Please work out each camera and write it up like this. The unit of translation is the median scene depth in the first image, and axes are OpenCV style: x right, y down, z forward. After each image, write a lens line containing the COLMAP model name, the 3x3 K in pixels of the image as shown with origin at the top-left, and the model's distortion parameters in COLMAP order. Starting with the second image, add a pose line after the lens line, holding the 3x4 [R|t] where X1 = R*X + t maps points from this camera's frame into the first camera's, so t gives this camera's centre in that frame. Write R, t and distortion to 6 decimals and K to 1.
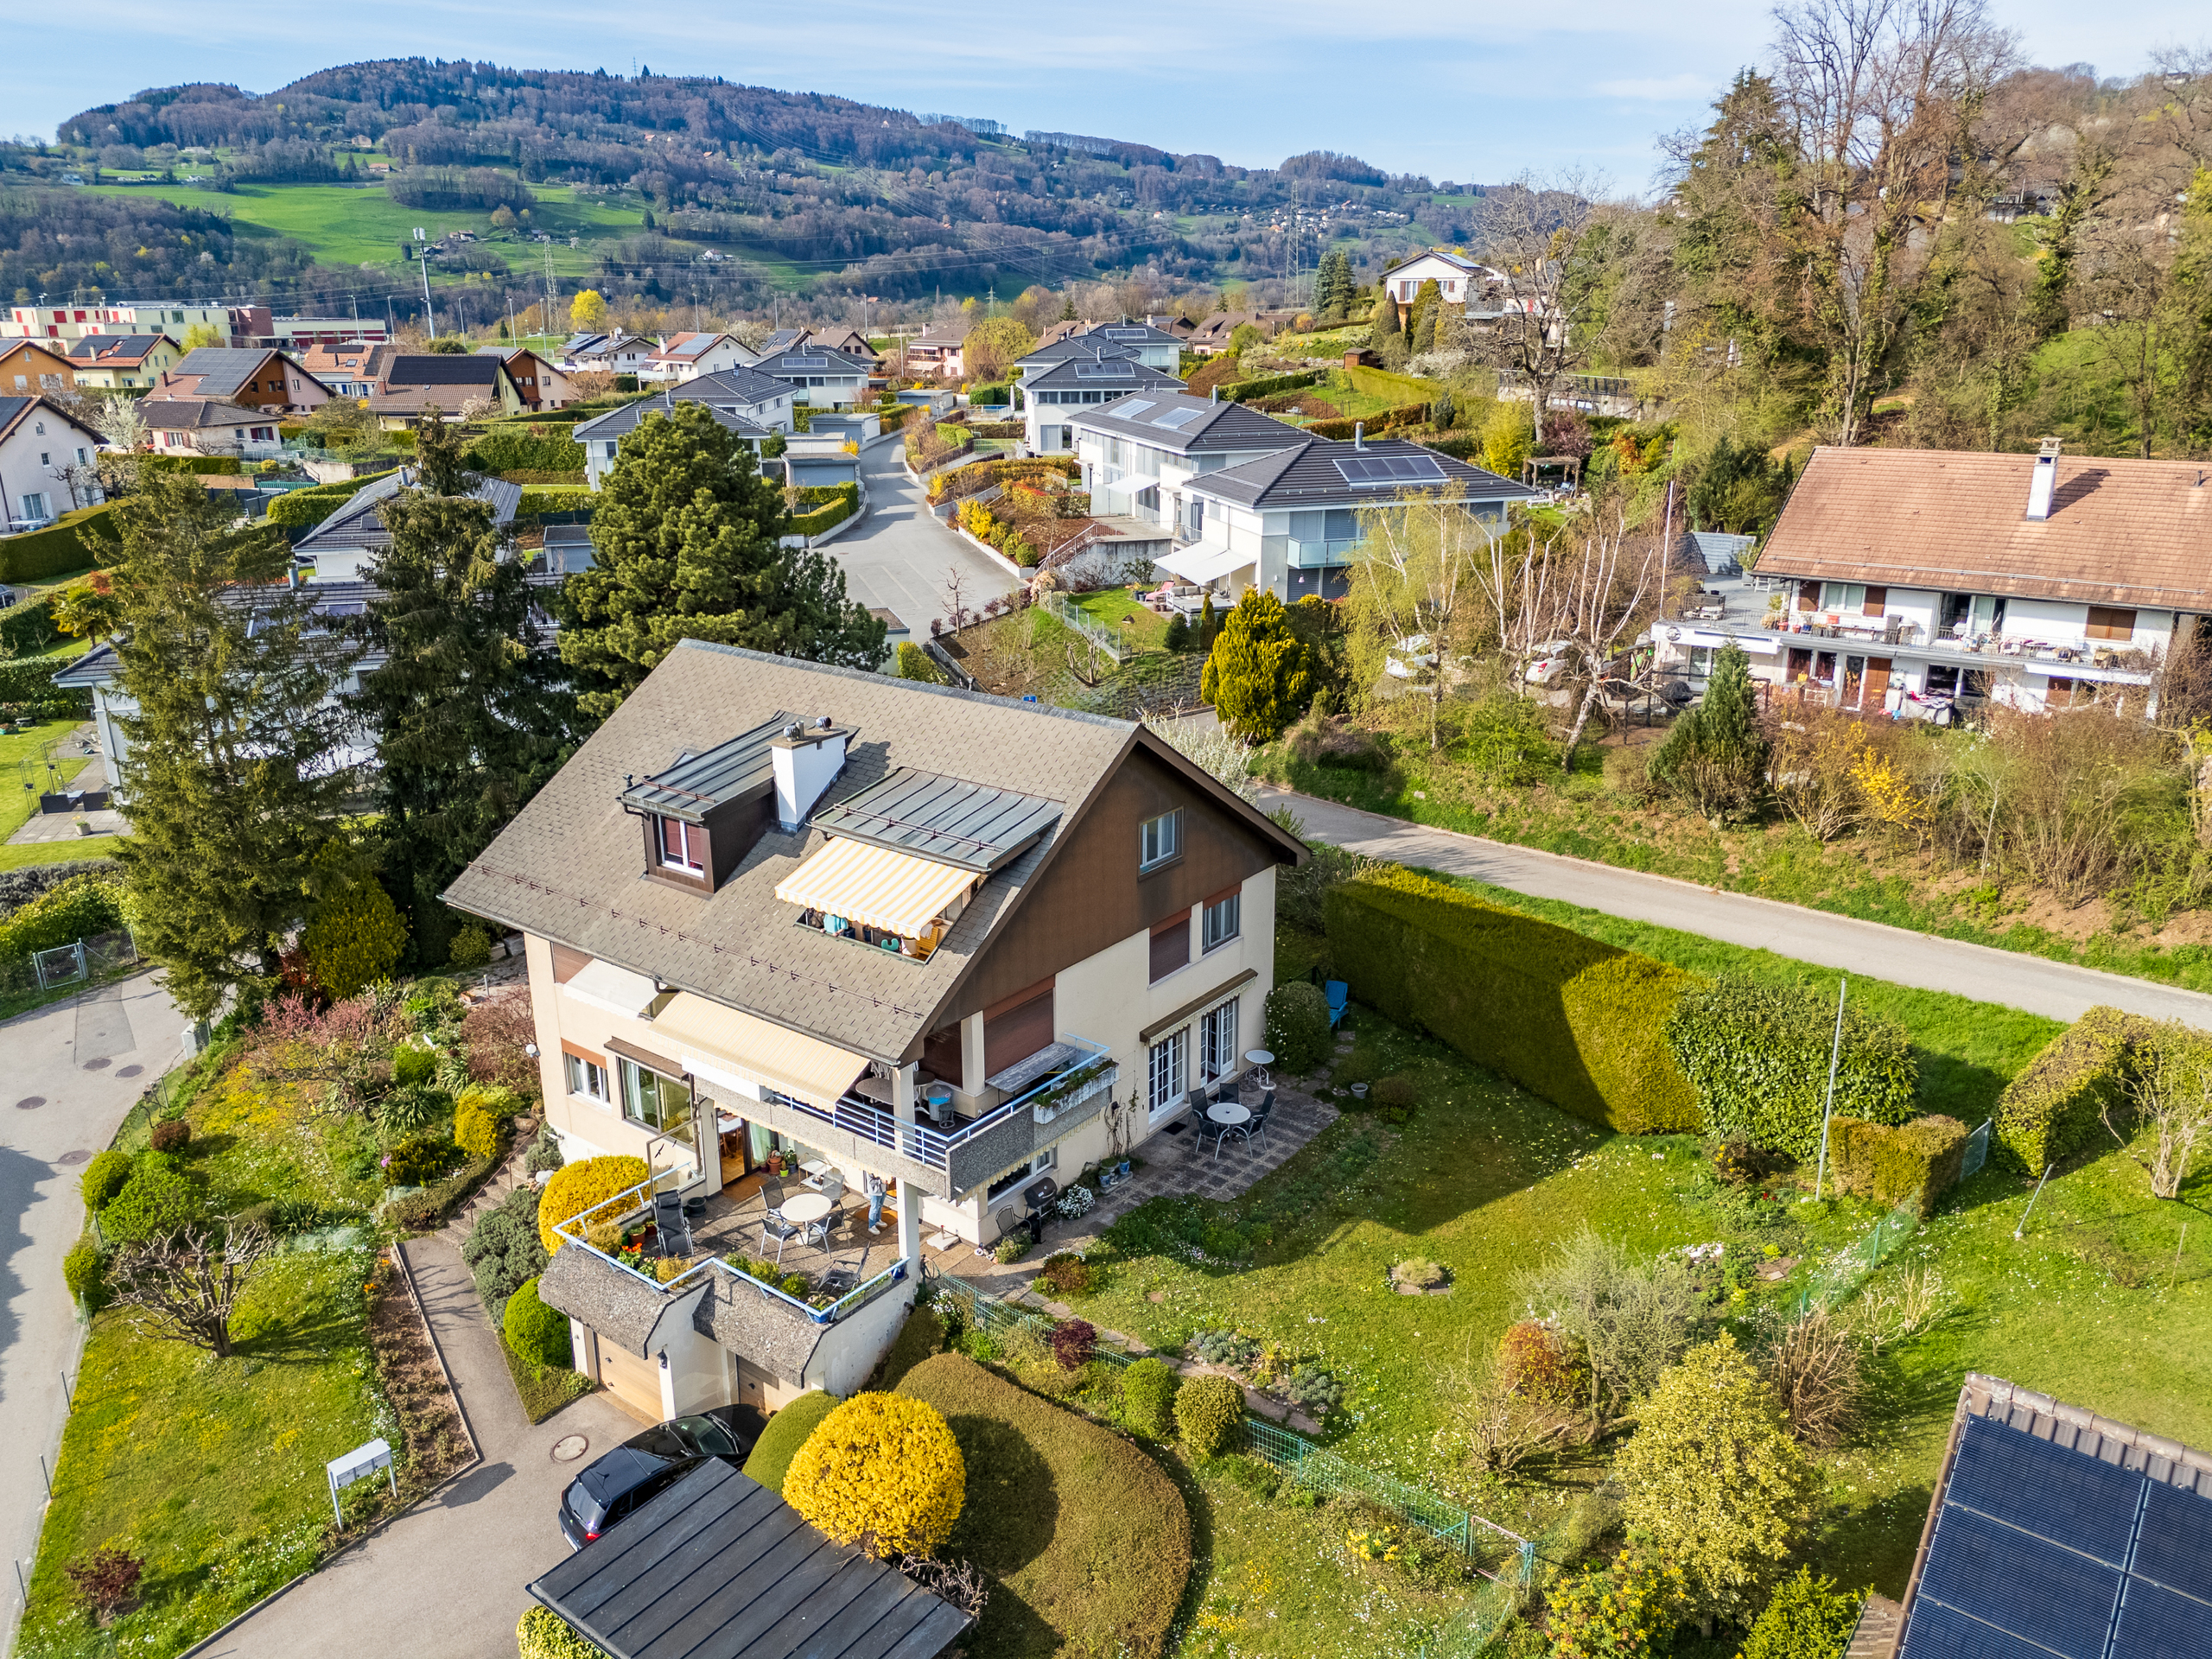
lens RADIAL K [[1626.9, 0, 1113.4], [0, 1626.9, 821.0], [0, 0, 1]] dist [0.060667, -0.055301]
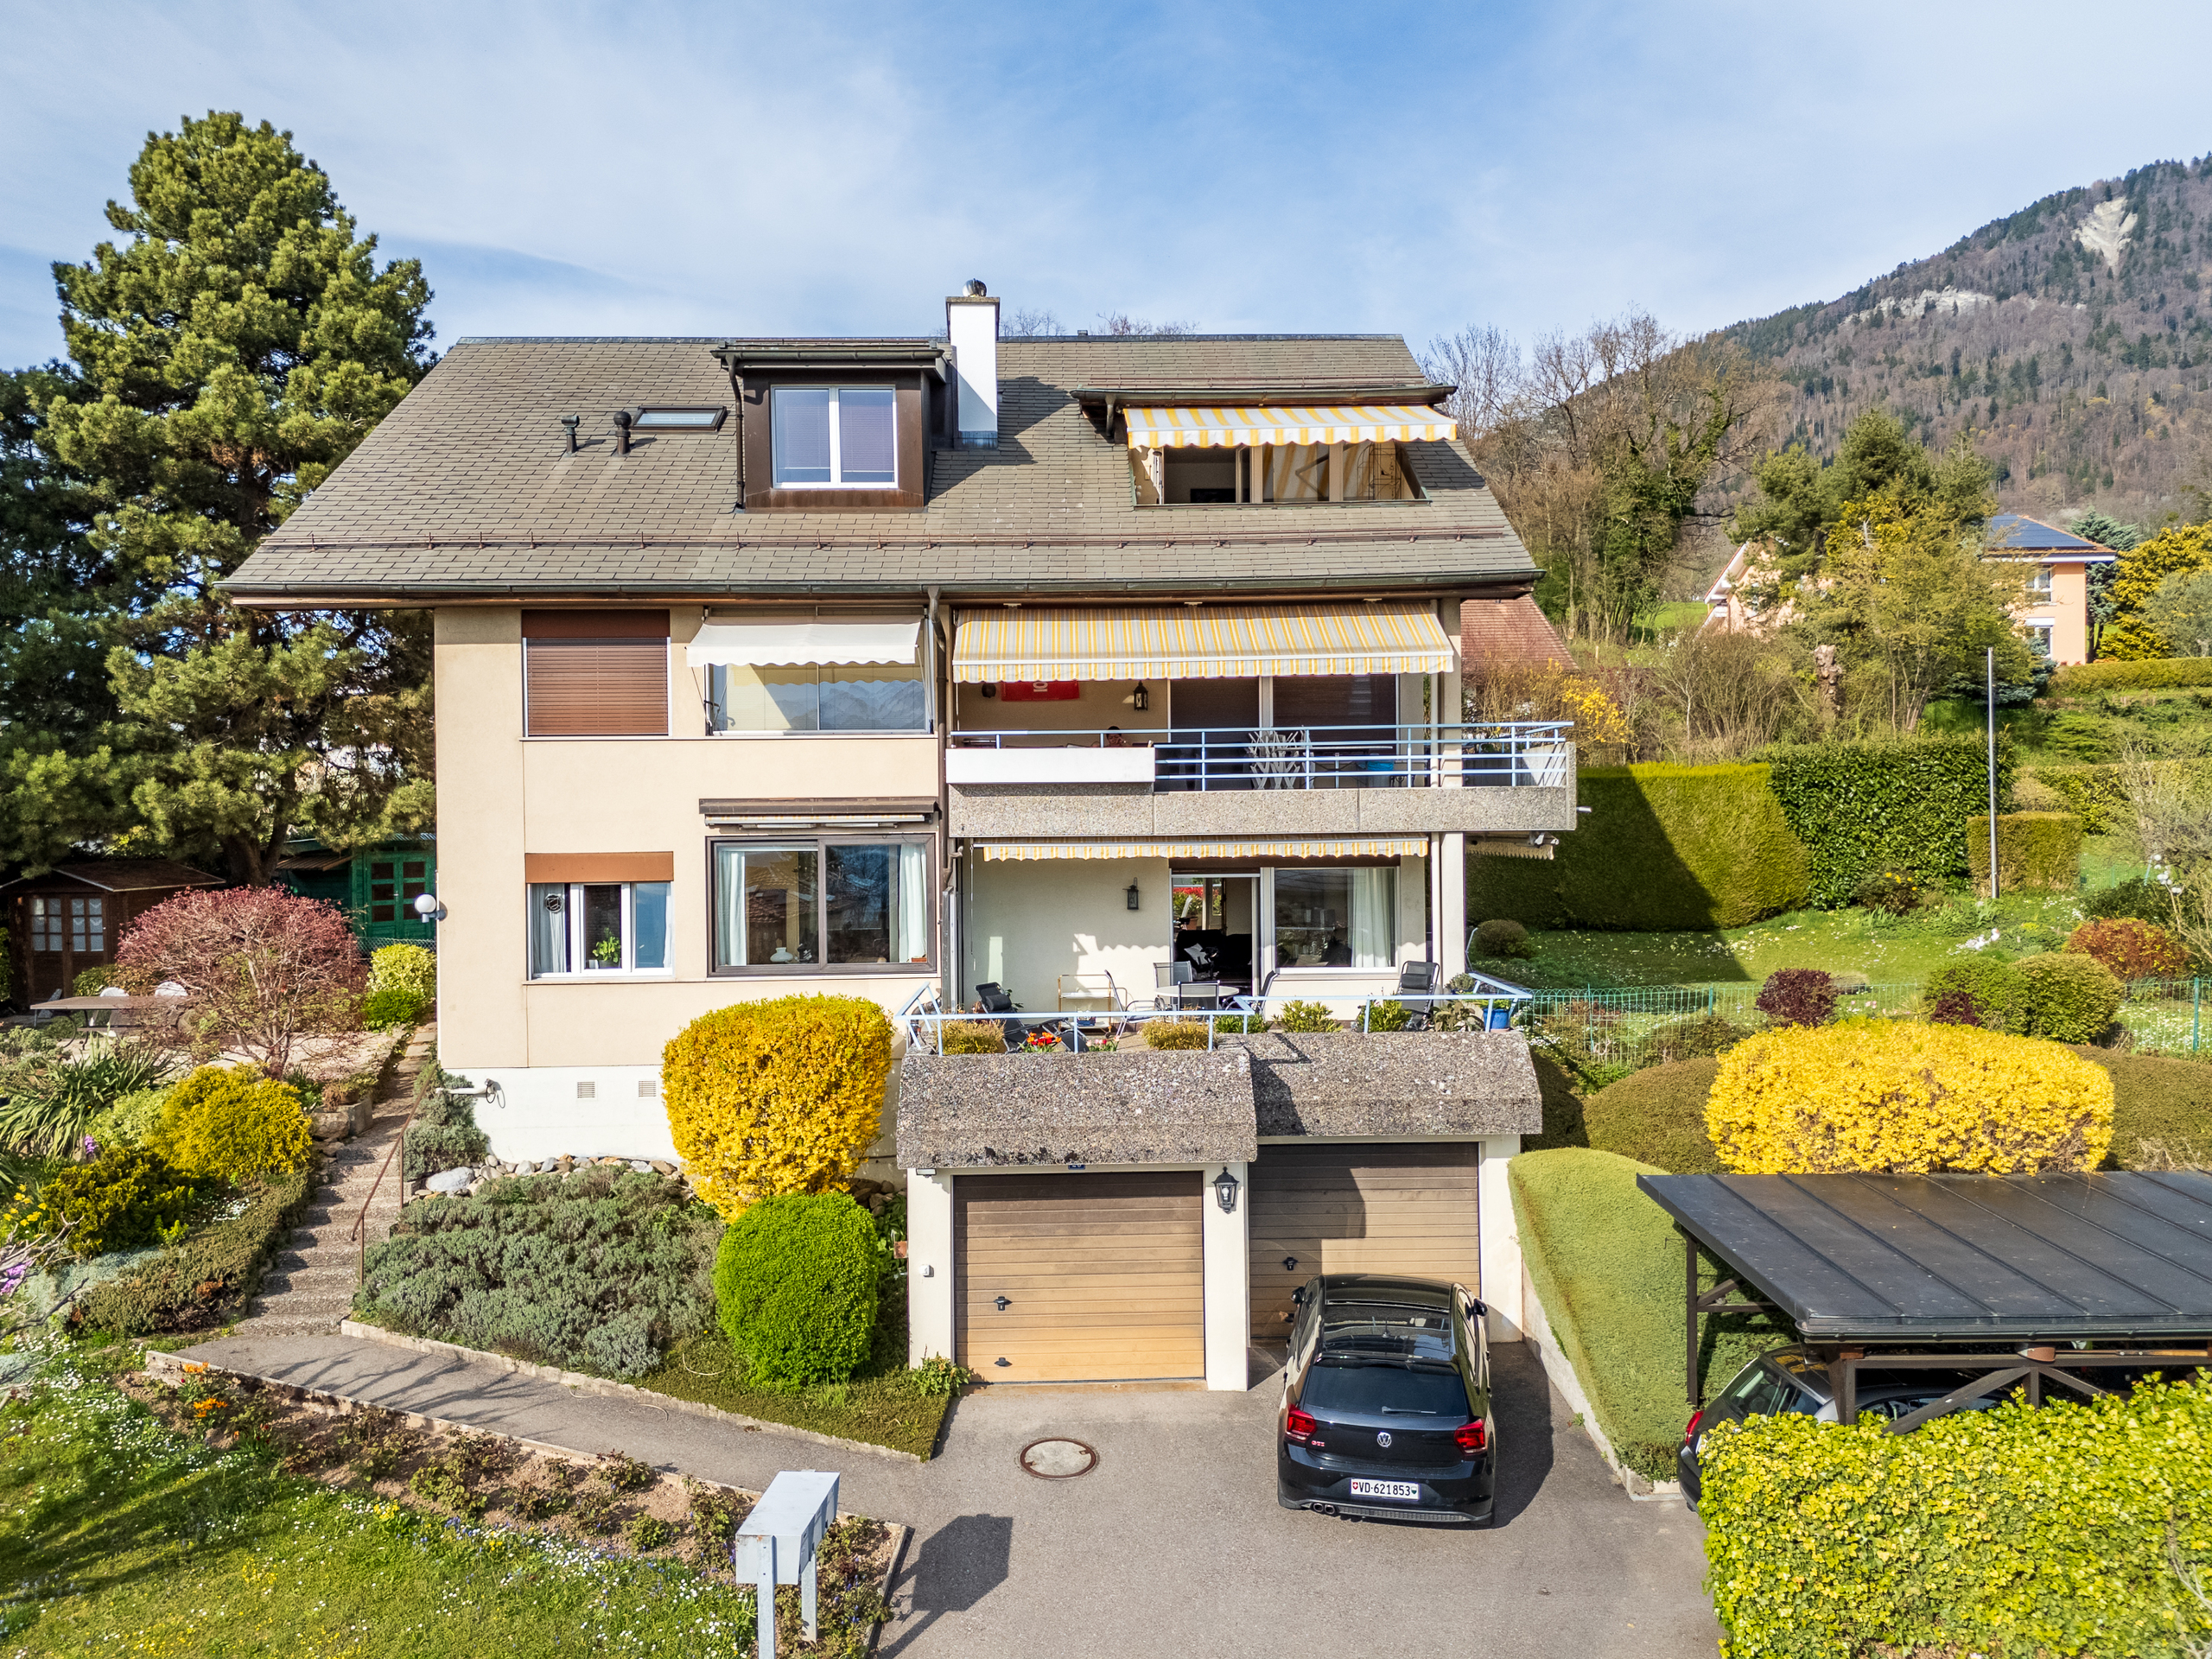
lens RADIAL K [[1626.9, 0, 1113.4], [0, 1626.9, 821.0], [0, 0, 1]] dist [0.060667, -0.055301]
pose [[0.772786, -0.004981, 0.634647, -0.546541], [0.201403, 0.950208, -0.237784, 0.294974], [-0.601862, 0.311576, 0.735311, 0.548935]]
